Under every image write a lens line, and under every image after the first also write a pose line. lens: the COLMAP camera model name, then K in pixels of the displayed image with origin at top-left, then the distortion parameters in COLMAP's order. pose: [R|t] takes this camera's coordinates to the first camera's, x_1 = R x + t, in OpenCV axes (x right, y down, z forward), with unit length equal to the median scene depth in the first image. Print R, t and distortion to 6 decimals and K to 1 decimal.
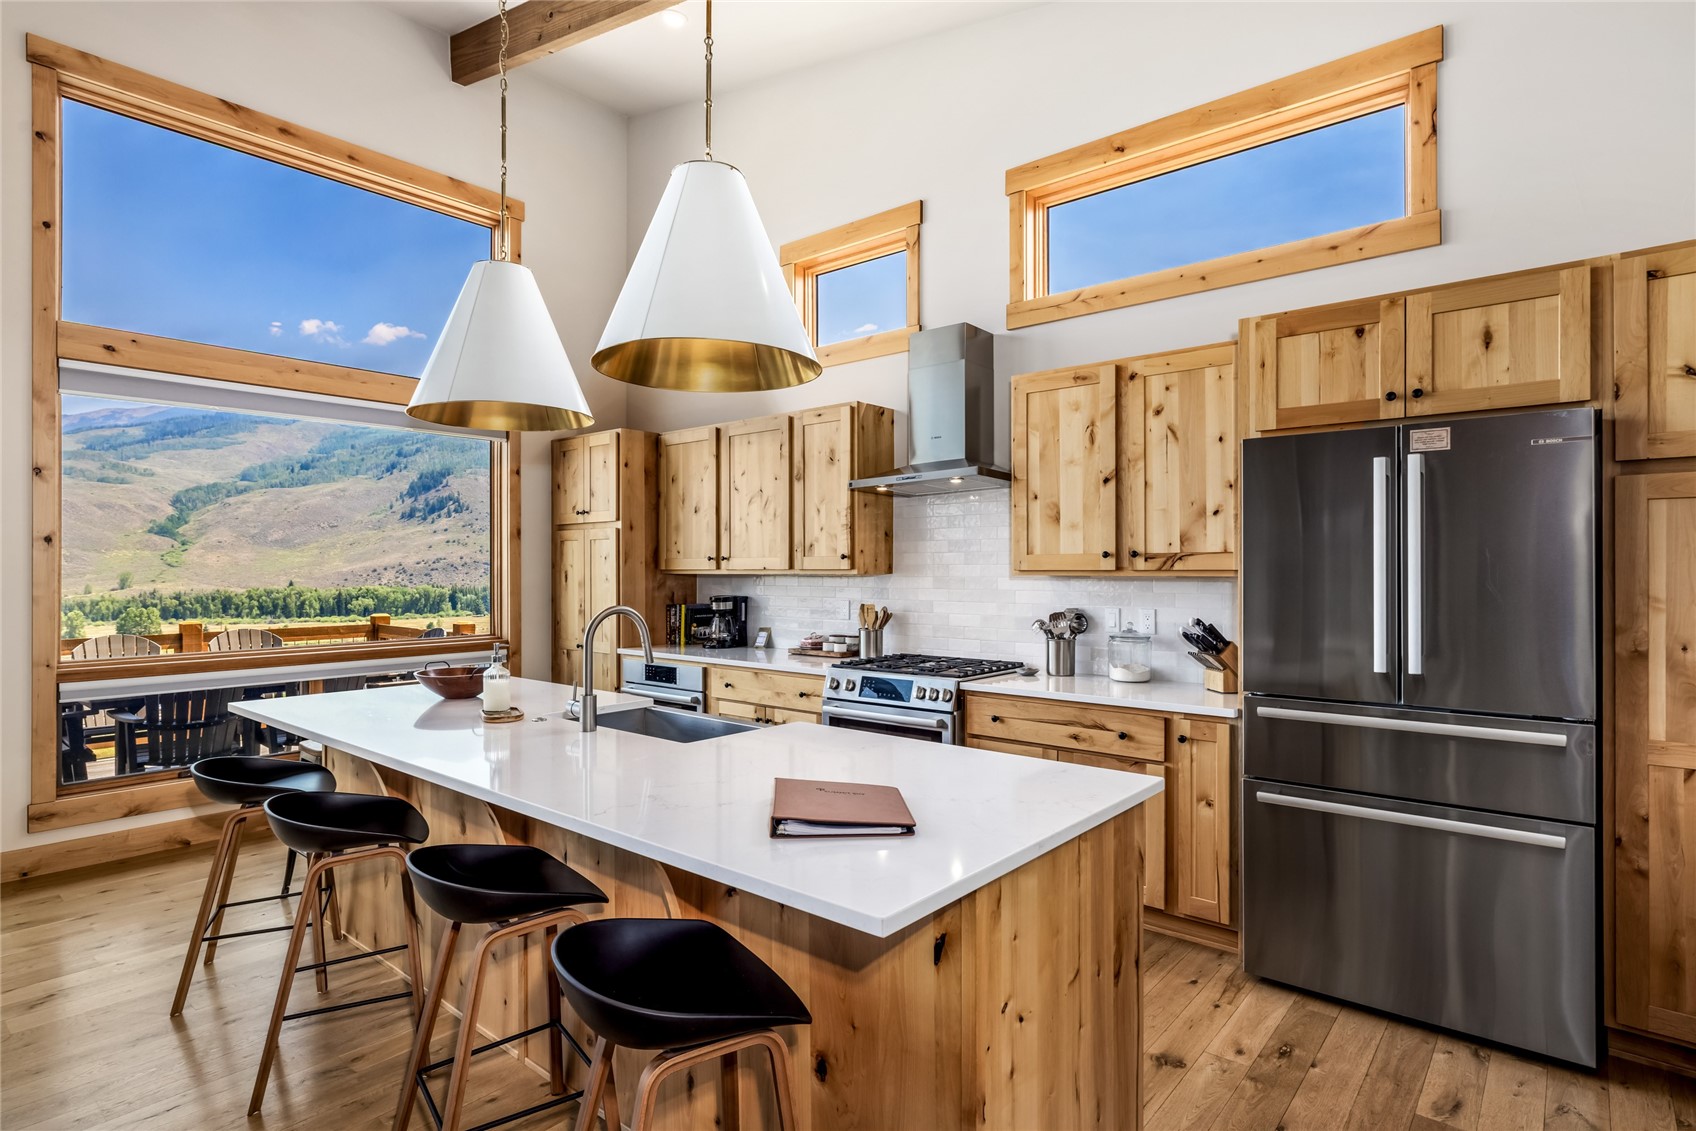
lens RADIAL K [[873.9, 0, 849.2], [0, 873.9, 567.2], [0, 0, 1]] dist [-0.003032, 0.002467]
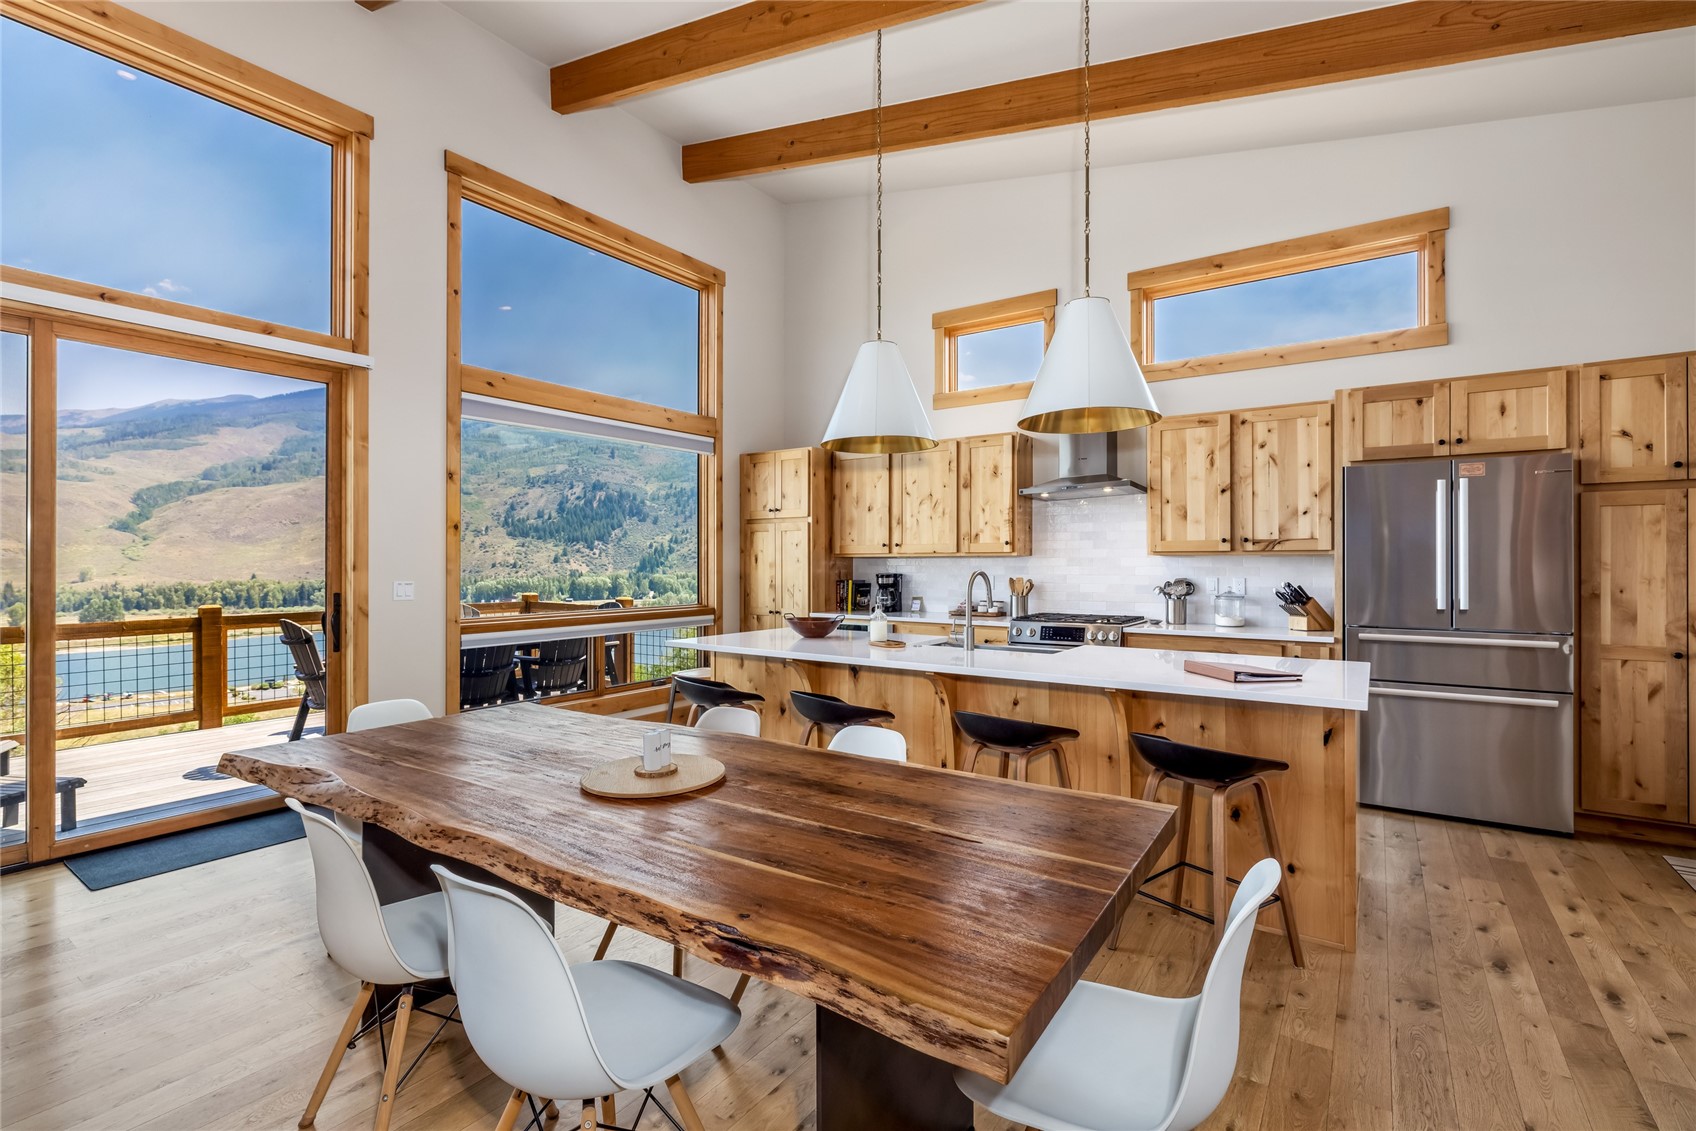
lens RADIAL K [[766.6, 0, 847.7], [0, 766.6, 560.8], [0, 0, 1]] dist [-0.007284, 0.002706]
pose [[0.995623, 0.001309, 0.093455, -0.457510], [-0.001186, 0.999998, -0.001370, 0.022343], [-0.093457, 0.001253, 0.995623, -0.237566]]
